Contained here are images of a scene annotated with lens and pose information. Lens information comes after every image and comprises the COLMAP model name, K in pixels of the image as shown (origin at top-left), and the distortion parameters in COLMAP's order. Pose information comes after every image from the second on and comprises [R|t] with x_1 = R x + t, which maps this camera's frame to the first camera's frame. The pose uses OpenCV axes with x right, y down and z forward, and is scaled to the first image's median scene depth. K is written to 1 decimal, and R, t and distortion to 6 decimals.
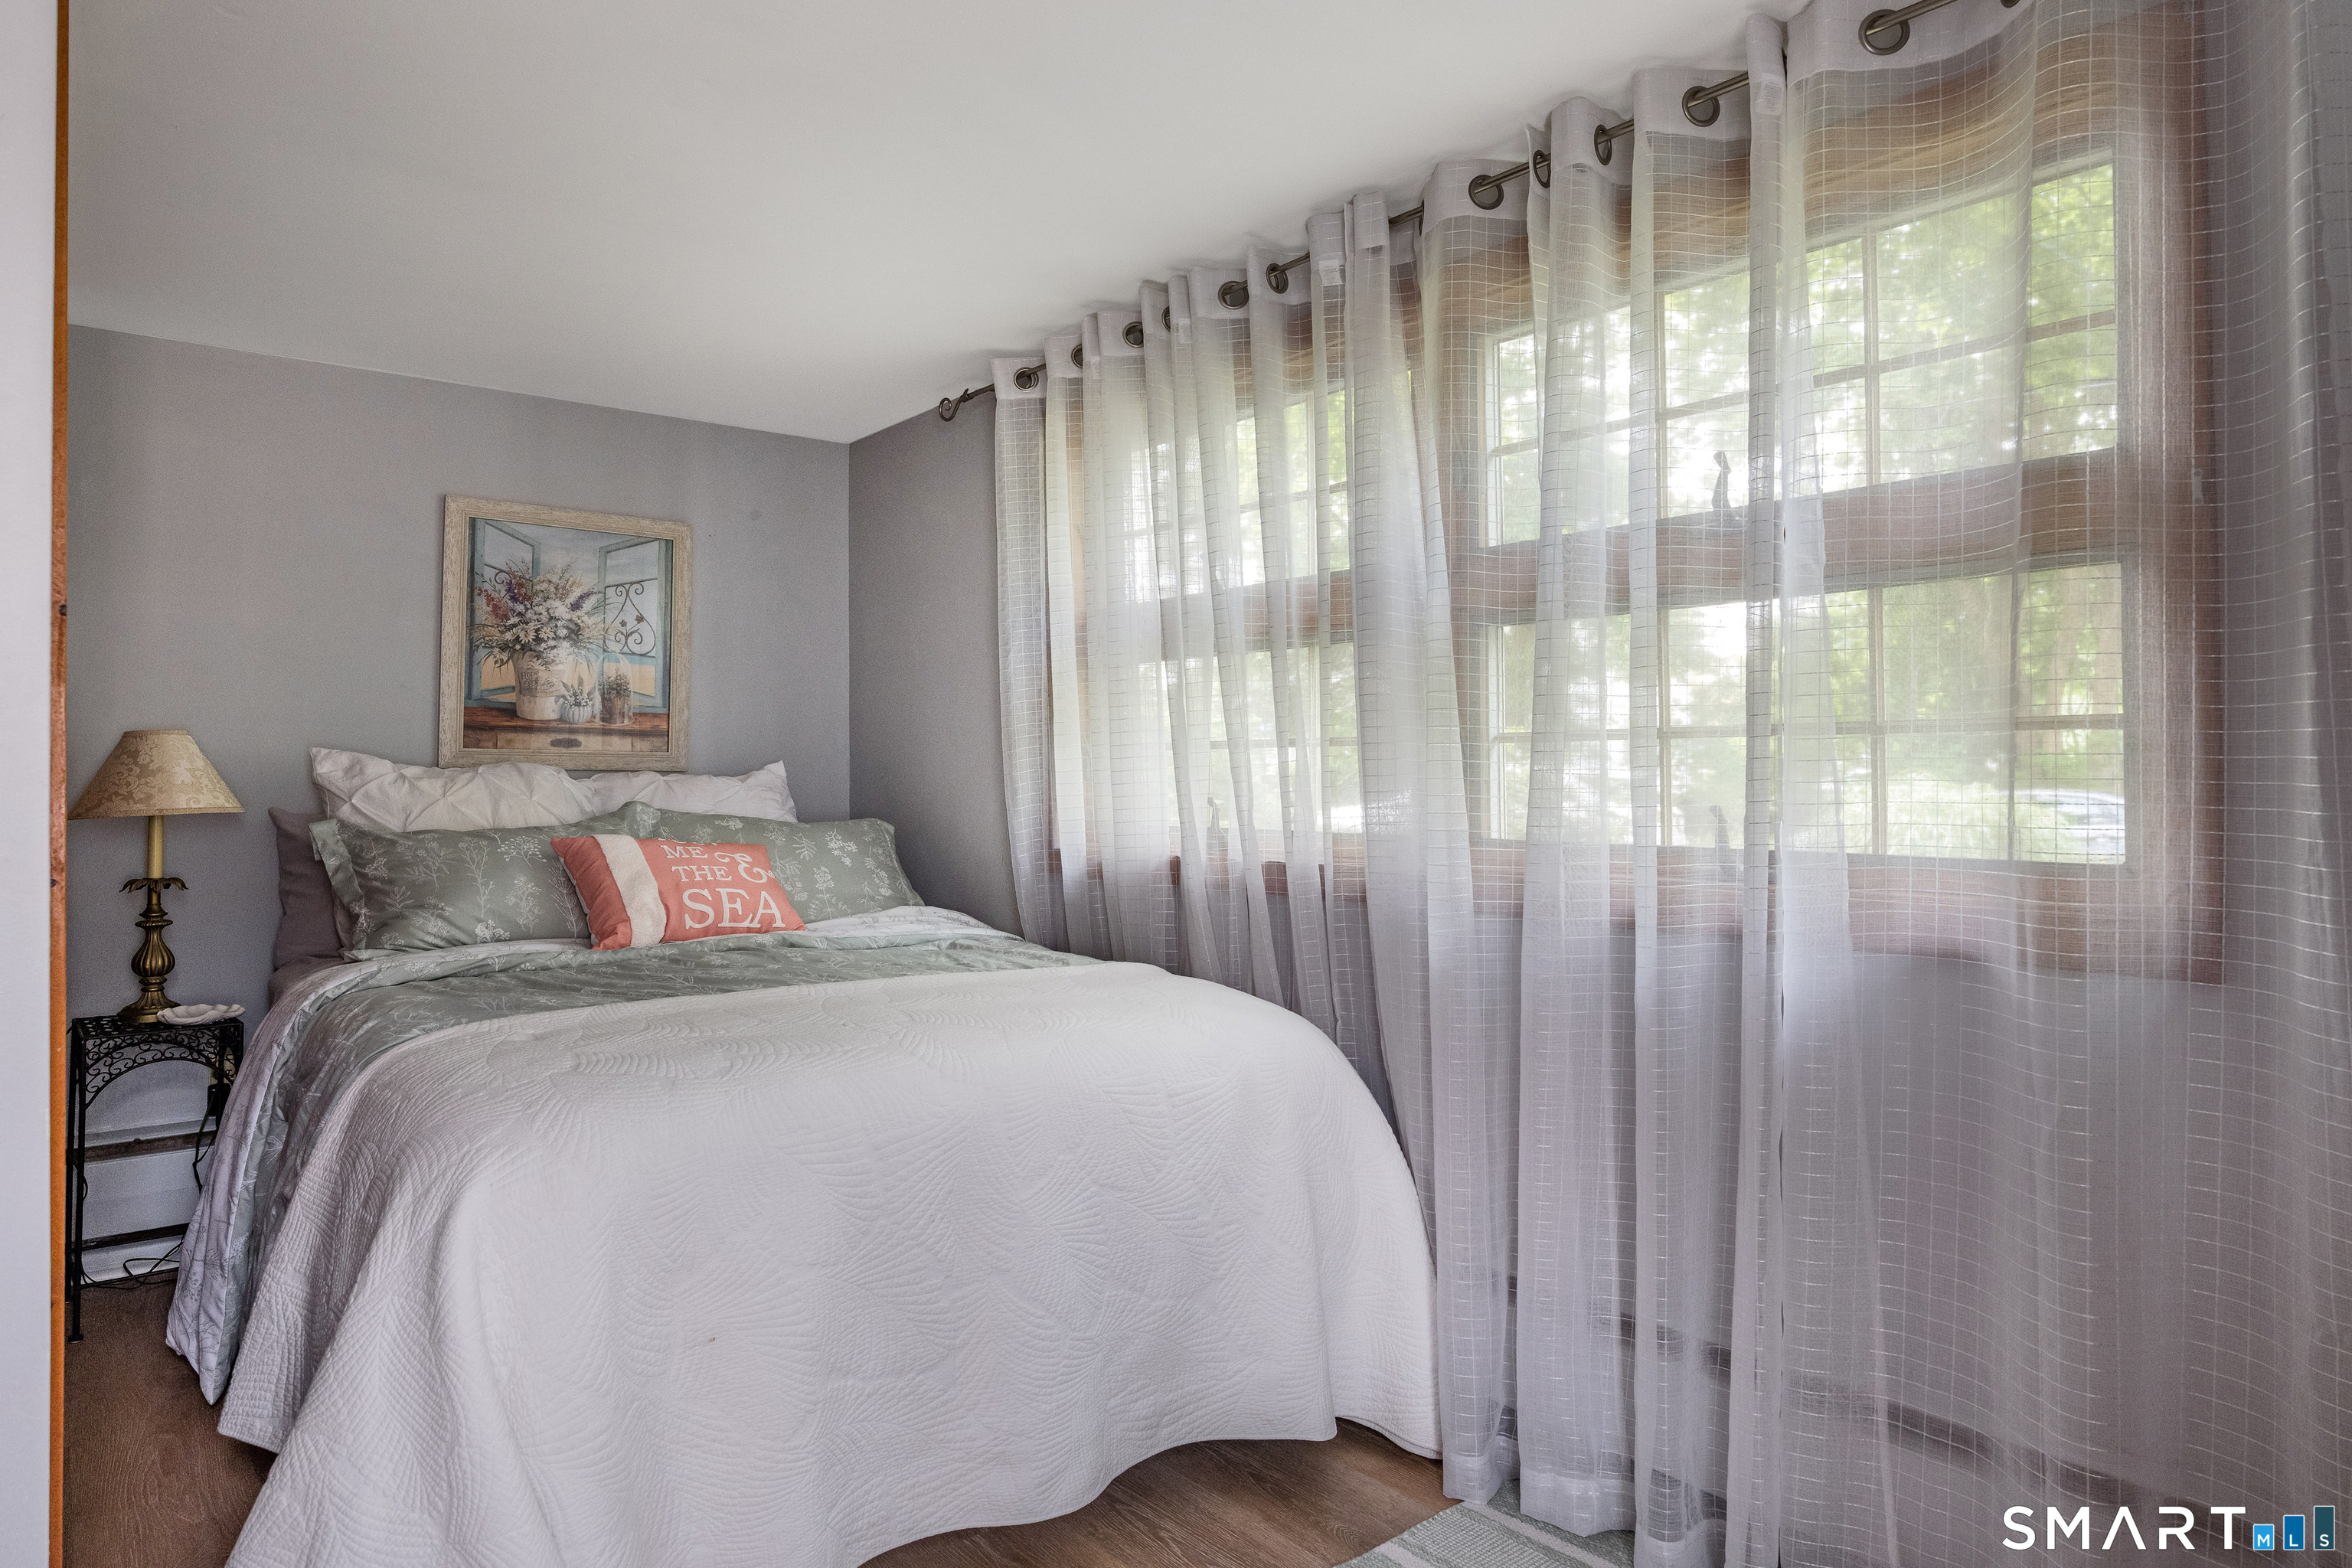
lens RADIAL K [[1301.2, 0, 1176.0], [0, 1301.2, 784.0], [0, 0, 1]] dist [0.002350, -0.001679]
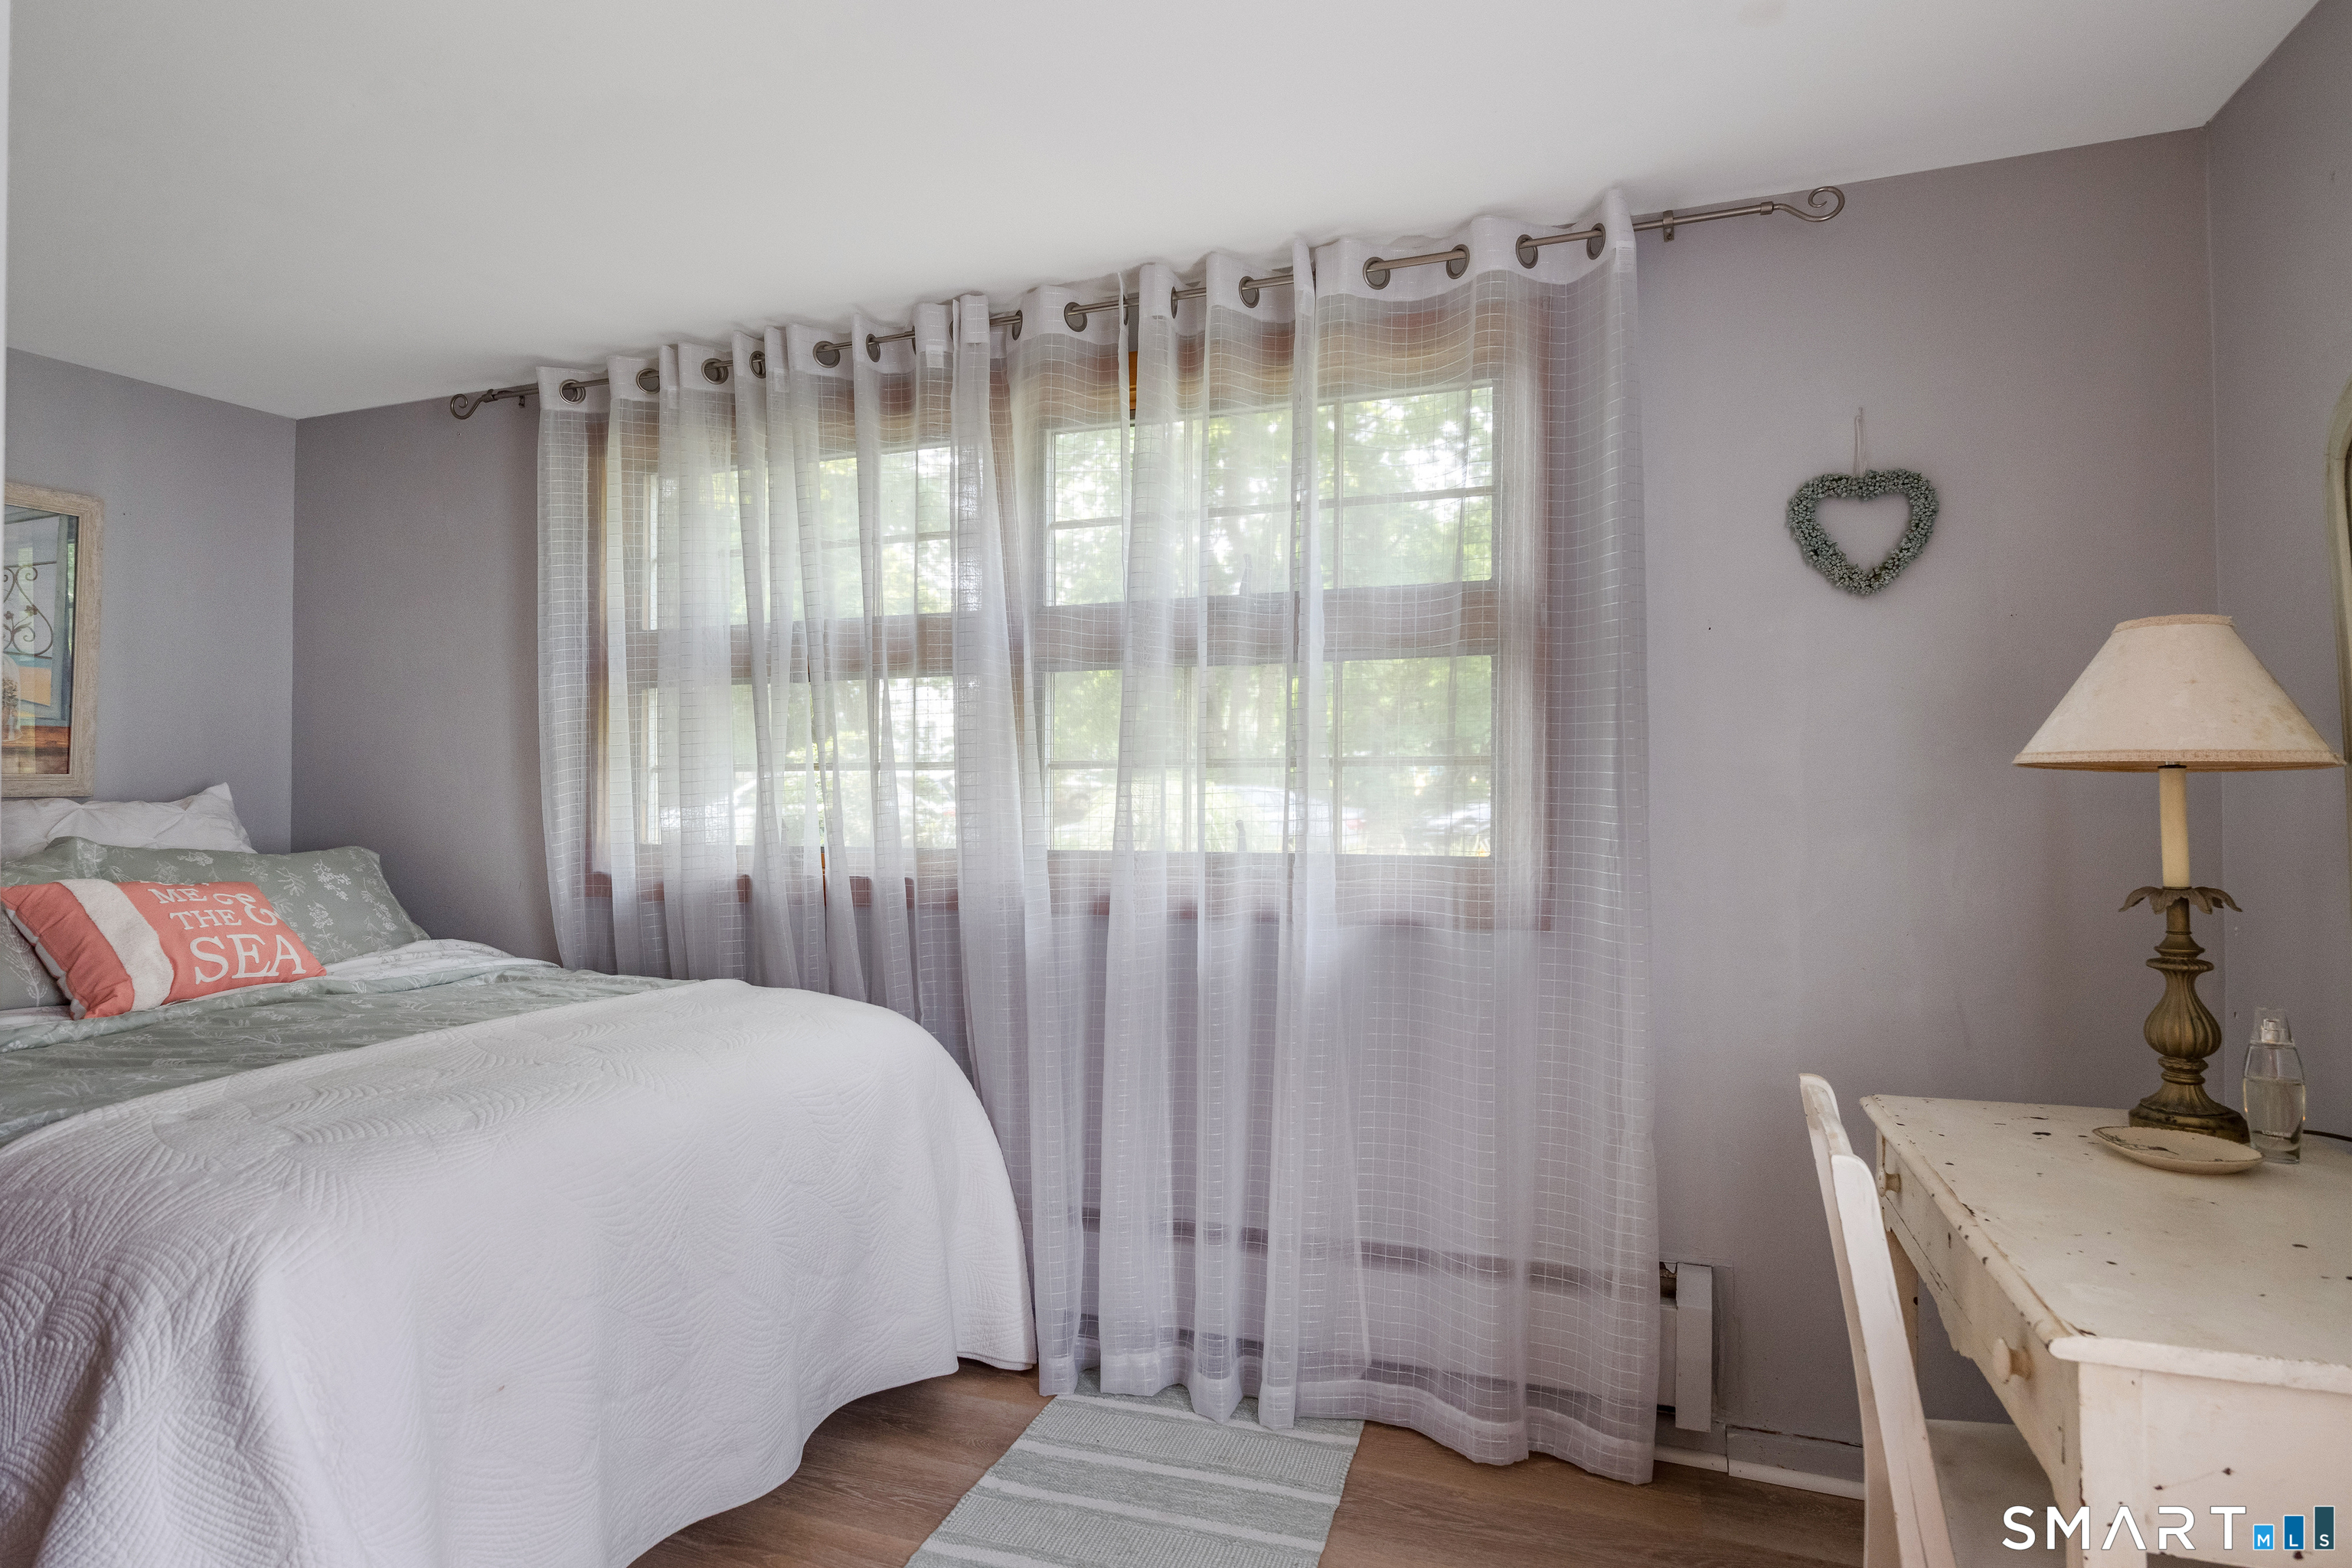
lens RADIAL K [[1480.1, 0, 911.4], [0, 1480.1, 794.2], [0, 0, 1]] dist [0.000935, -0.000945]
pose [[0.859300, -0.018284, 0.511145, -0.547379], [0.005294, 0.999625, 0.026857, -0.045159], [-0.511444, -0.020373, 0.859075, -0.099391]]
